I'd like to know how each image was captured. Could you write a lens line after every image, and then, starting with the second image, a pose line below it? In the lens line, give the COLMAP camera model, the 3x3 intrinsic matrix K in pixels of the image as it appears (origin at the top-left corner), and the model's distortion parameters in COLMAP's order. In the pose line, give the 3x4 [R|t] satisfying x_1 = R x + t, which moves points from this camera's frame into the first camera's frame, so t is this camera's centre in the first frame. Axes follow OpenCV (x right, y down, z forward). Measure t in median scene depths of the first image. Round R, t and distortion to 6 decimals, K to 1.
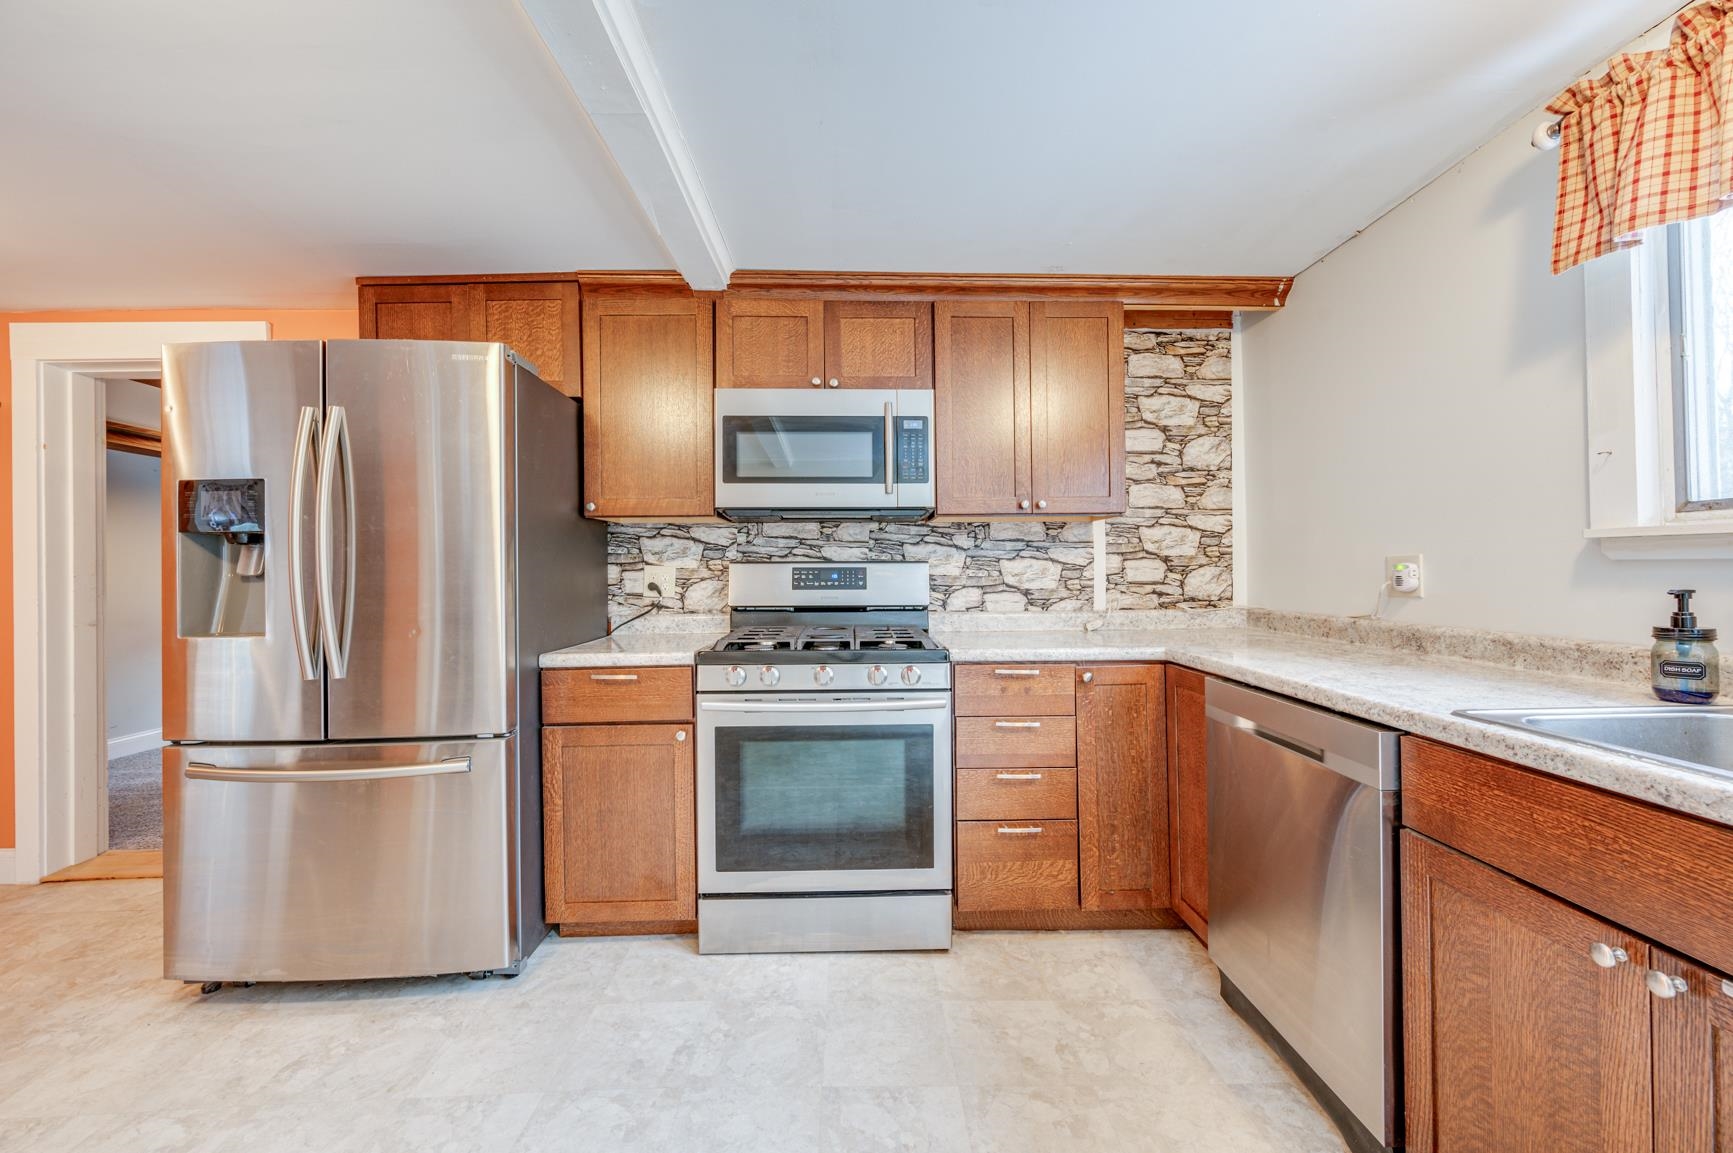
lens RADIAL K [[681.4, 0, 868.9], [0, 681.4, 569.9], [0, 0, 1]] dist [-0.002945, 0.000511]
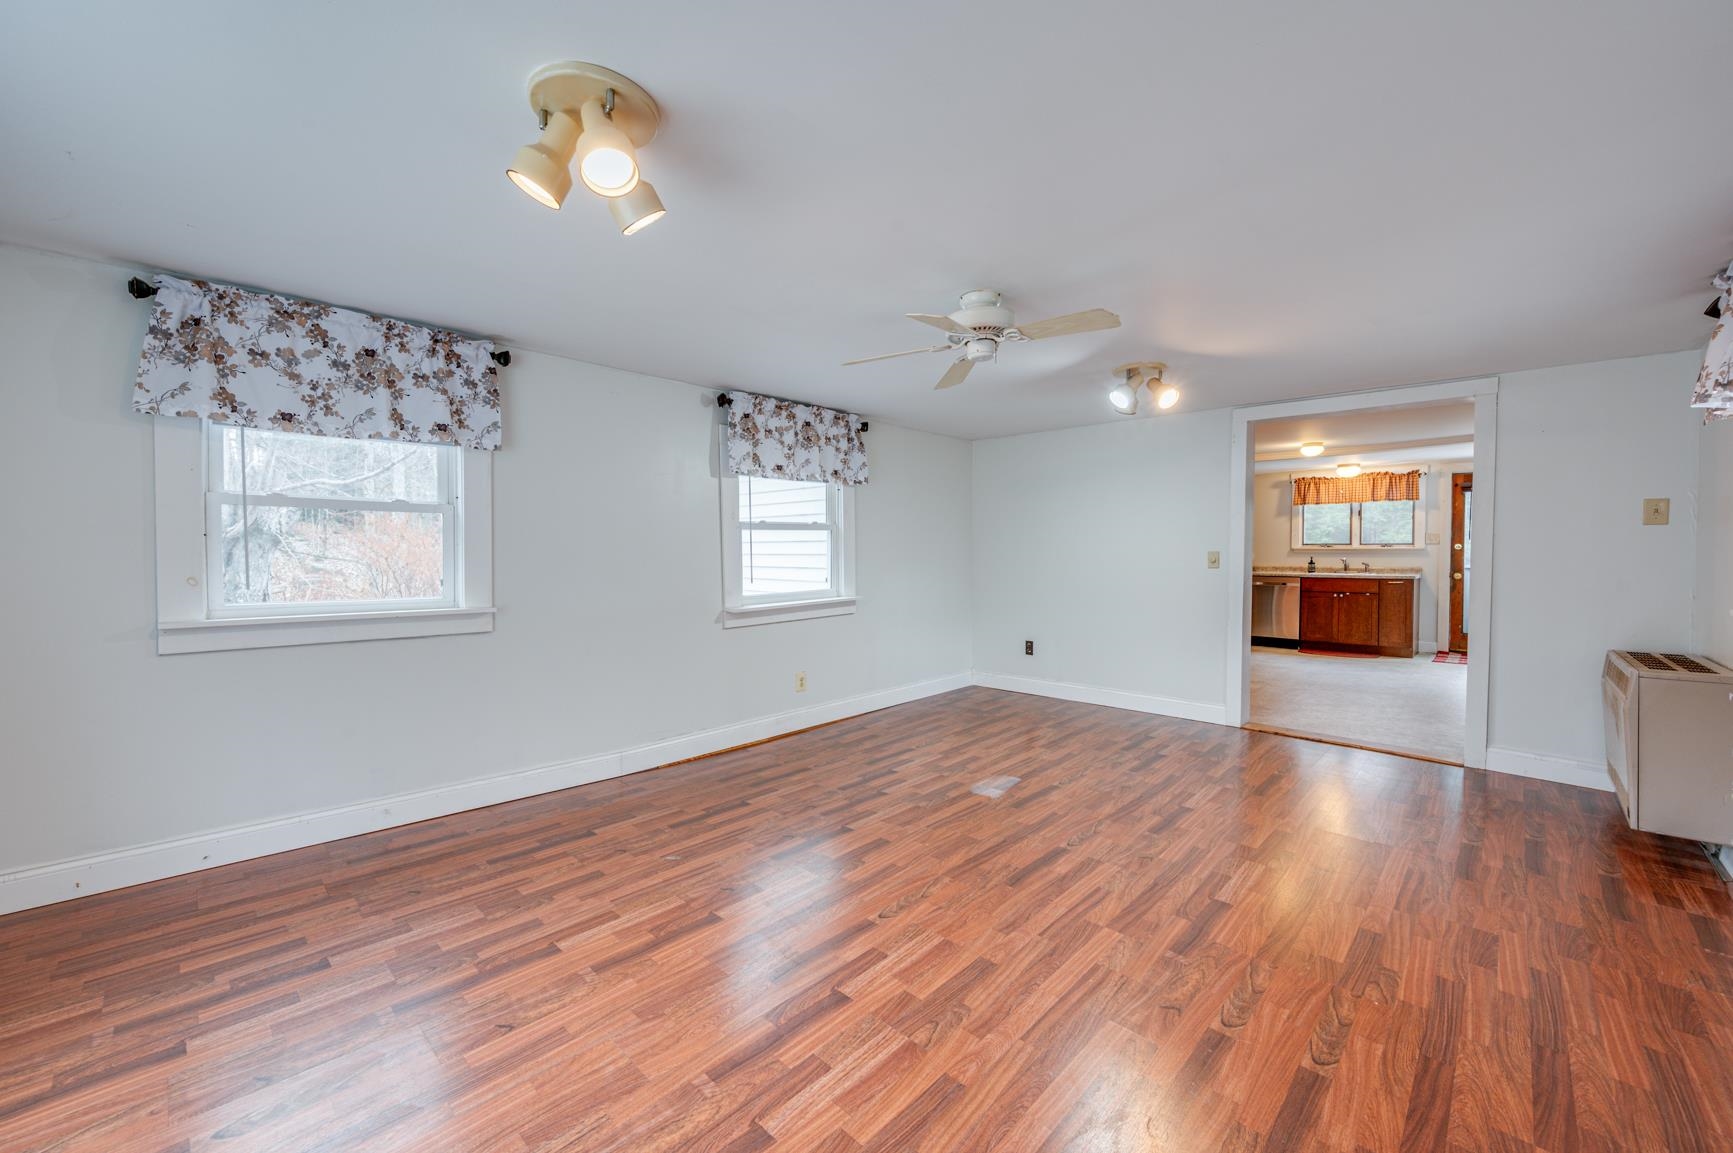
lens RADIAL K [[681.4, 0, 870.4], [0, 681.4, 568.9], [0, 0, 1]] dist [-0.002945, 0.000511]
pose [[0.707627, -0.004291, 0.706574, -4.178378], [-0.008676, 0.999853, 0.014760, 0.053096], [-0.706533, -0.016575, 0.707486, -0.454278]]
